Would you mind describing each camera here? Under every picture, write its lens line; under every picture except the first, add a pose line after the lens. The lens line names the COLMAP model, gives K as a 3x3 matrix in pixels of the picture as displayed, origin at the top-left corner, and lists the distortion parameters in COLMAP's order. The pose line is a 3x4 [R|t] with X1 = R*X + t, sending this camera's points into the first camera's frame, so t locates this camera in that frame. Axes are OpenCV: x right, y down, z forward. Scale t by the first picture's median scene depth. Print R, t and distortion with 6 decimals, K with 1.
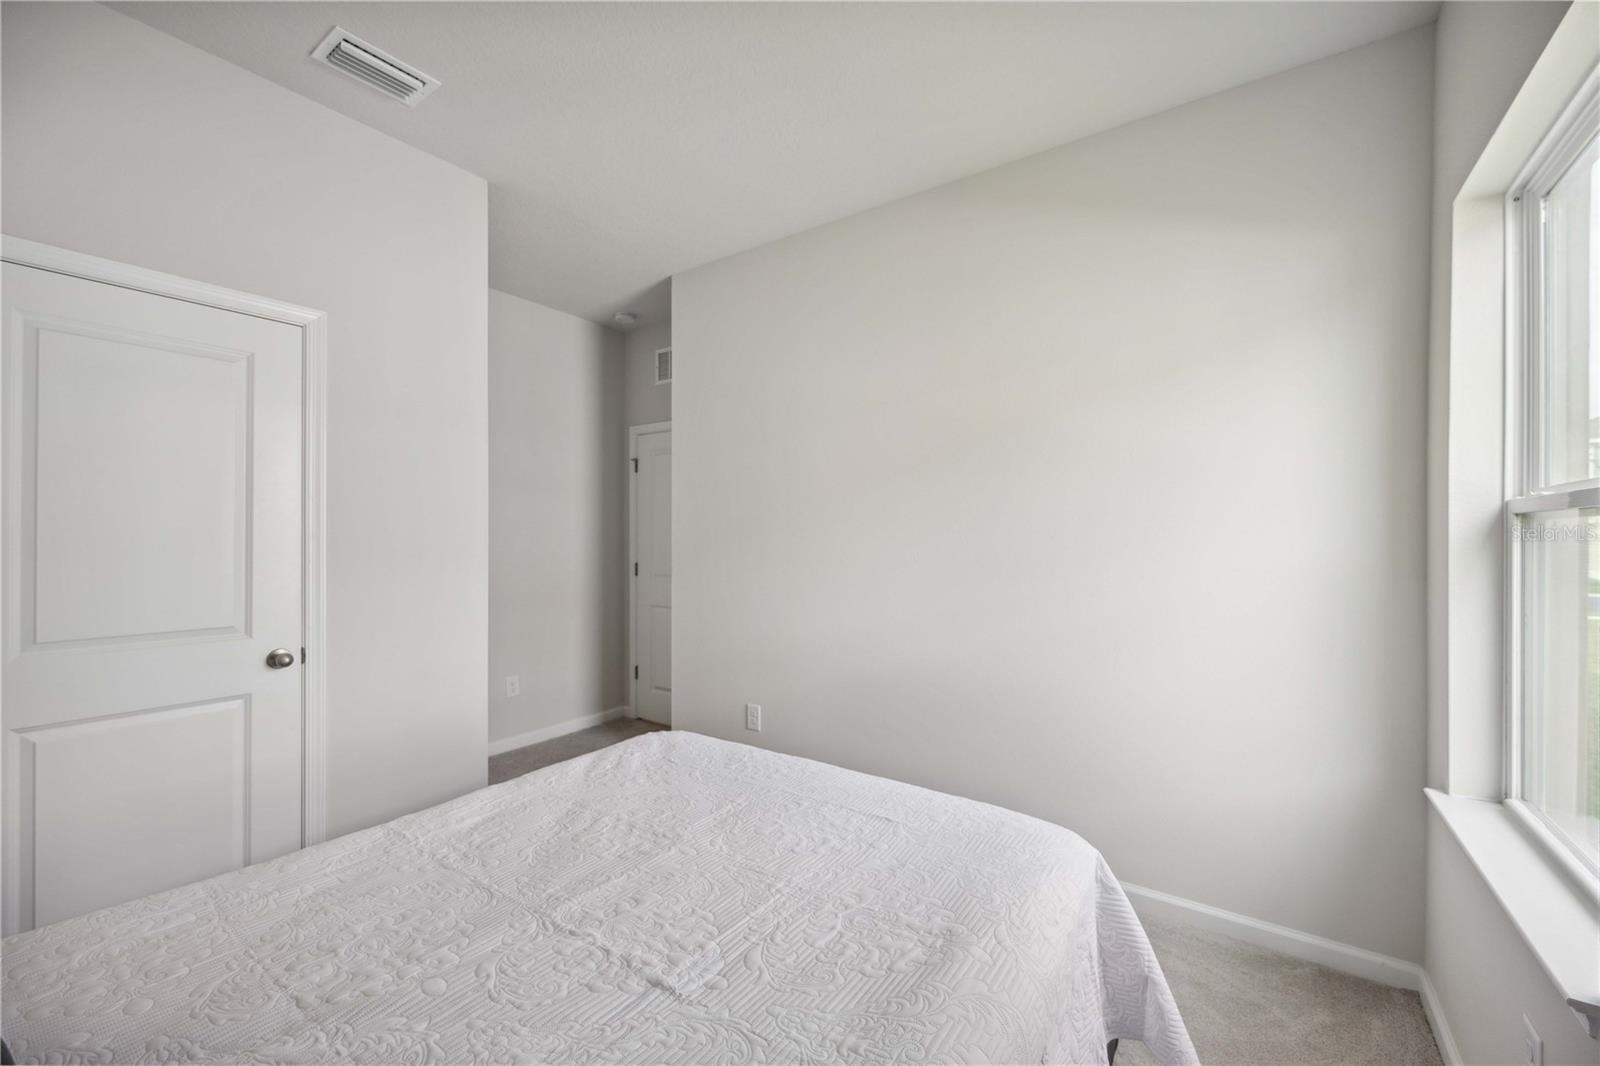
lens RADIAL K [[645.4, 0, 801.7], [0, 645.4, 543.0], [0, 0, 1]] dist [-0.001762, -0.000249]
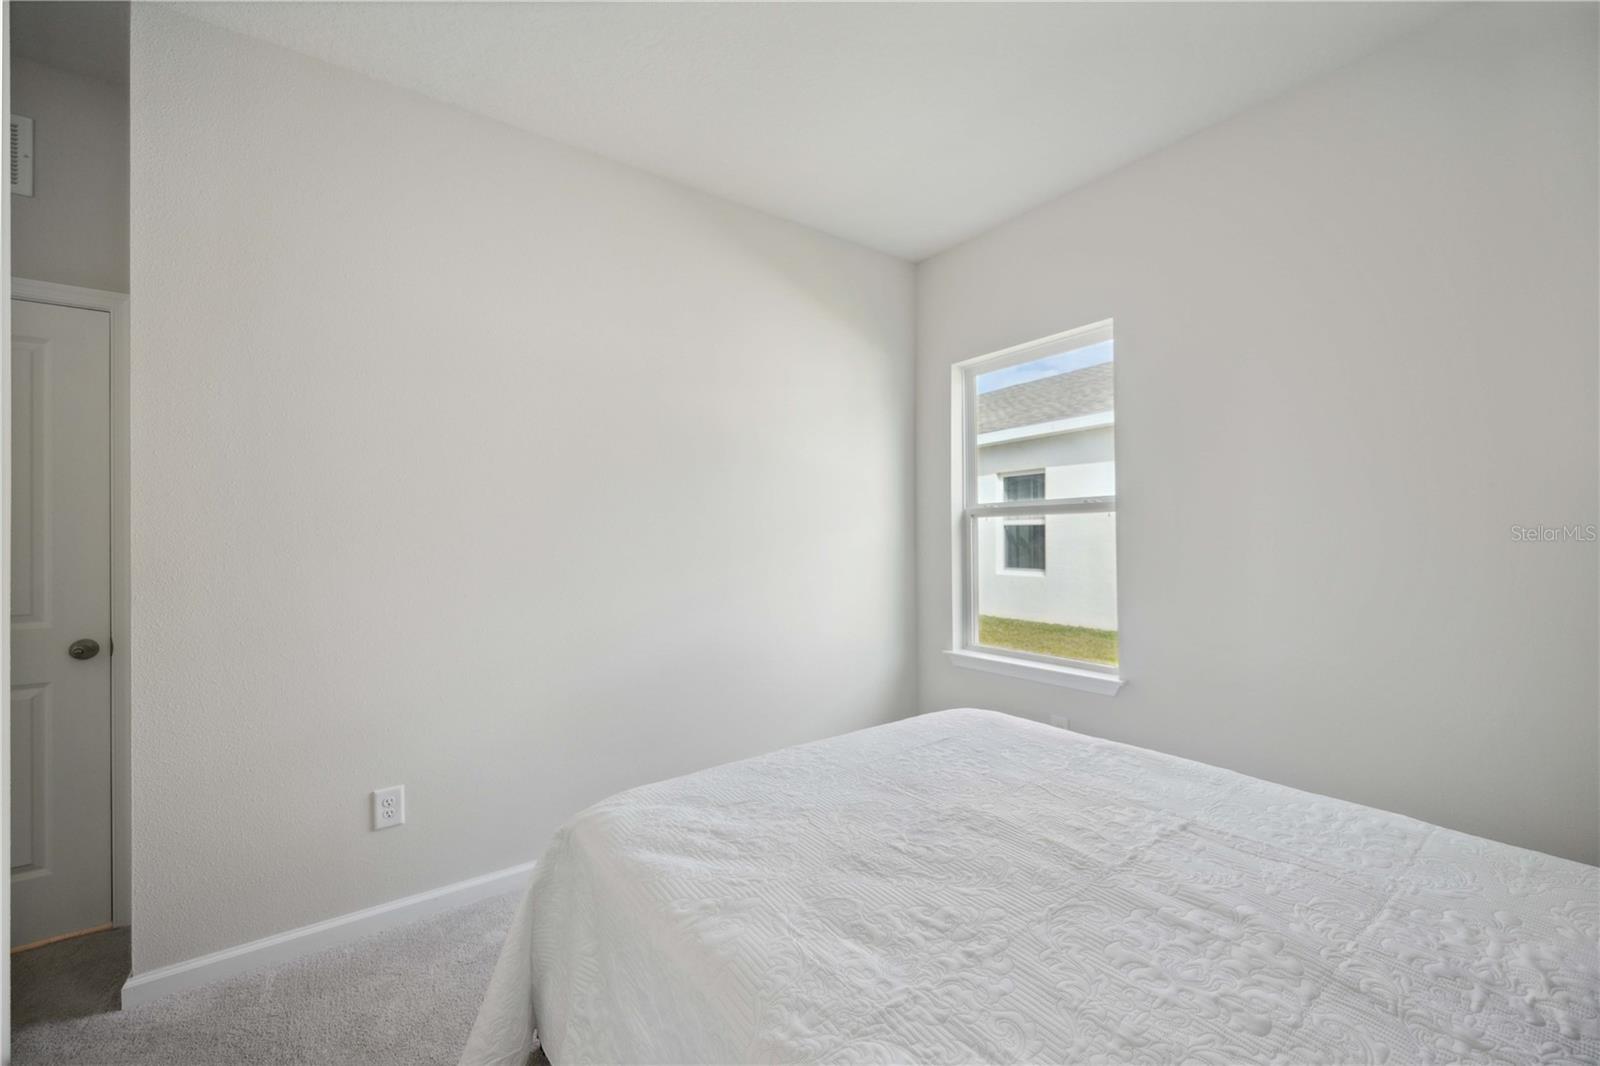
lens RADIAL K [[637.1, 0, 797.8], [0, 637.1, 535.2], [0, 0, 1]] dist [-0.002221, -0.000190]
pose [[0.321797, -0.002991, 0.946804, -1.203831], [0.021795, 0.999753, -0.004249, 0.021678], [-0.946558, 0.022003, 0.321783, 0.889707]]
